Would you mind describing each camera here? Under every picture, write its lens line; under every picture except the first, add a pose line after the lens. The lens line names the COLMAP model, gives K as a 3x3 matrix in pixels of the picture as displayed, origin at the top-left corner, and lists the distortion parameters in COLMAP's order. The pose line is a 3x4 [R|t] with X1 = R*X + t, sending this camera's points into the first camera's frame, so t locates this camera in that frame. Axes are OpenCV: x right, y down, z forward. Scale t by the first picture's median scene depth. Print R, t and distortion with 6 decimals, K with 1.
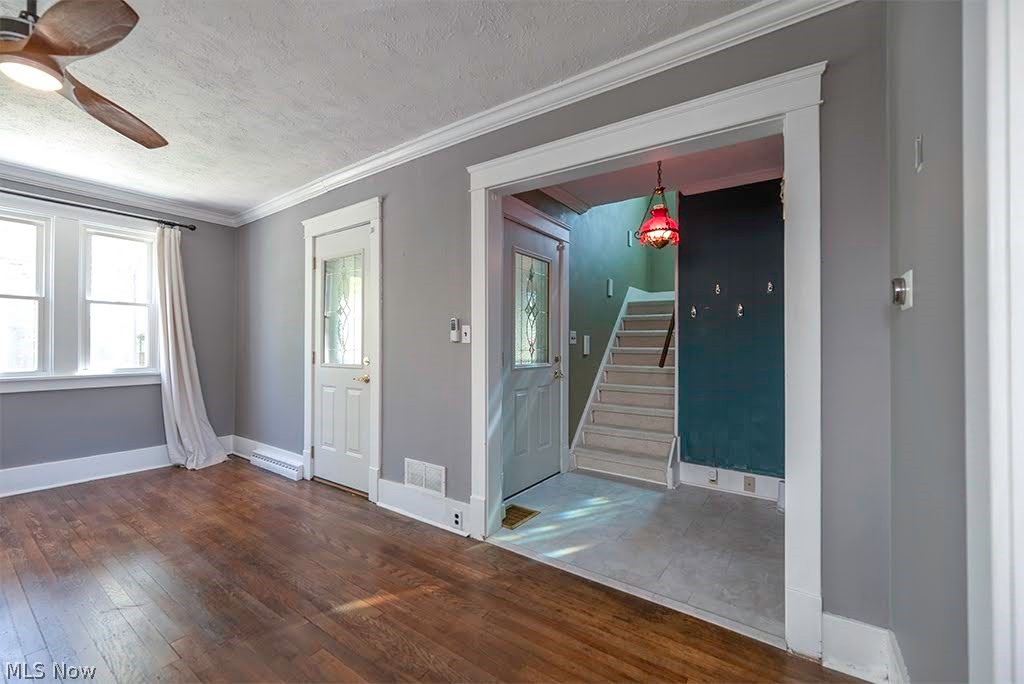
lens RADIAL K [[418.0, 0, 511.4], [0, 418.0, 344.8], [0, 0, 1]] dist [-0.001913, -0.000054]
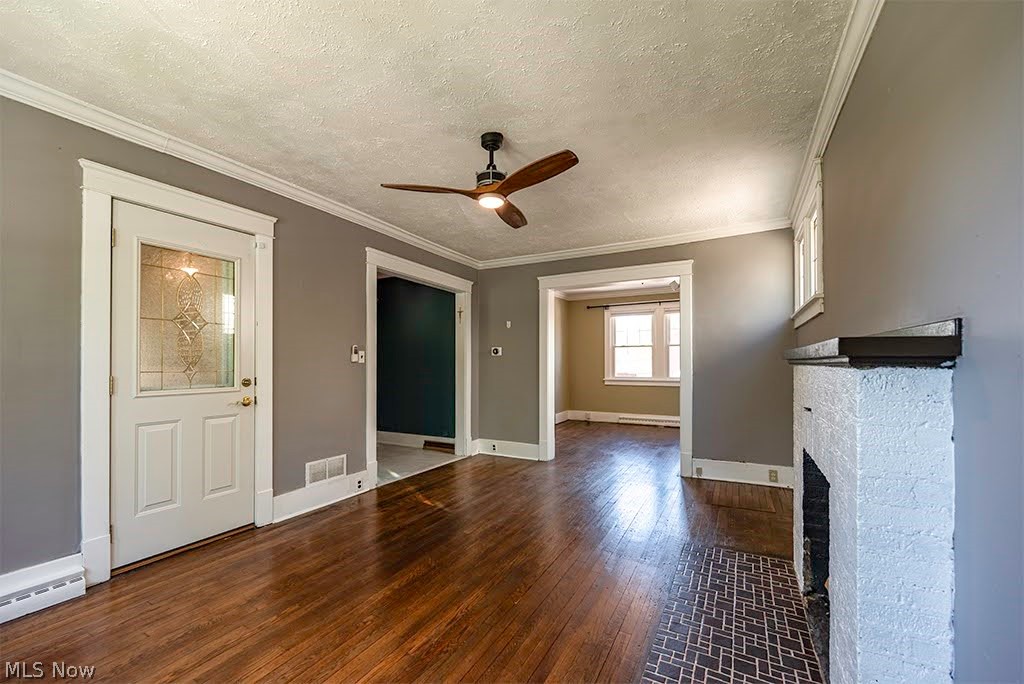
lens RADIAL K [[411.5, 0, 512.8], [0, 411.5, 359.0], [0, 0, 1]] dist [0.000166, 0.000028]
pose [[-0.115797, 0.005317, 0.993259, -1.520261], [-0.001057, 0.999984, -0.005476, -0.010241], [-0.993272, -0.001684, -0.115790, 0.599587]]
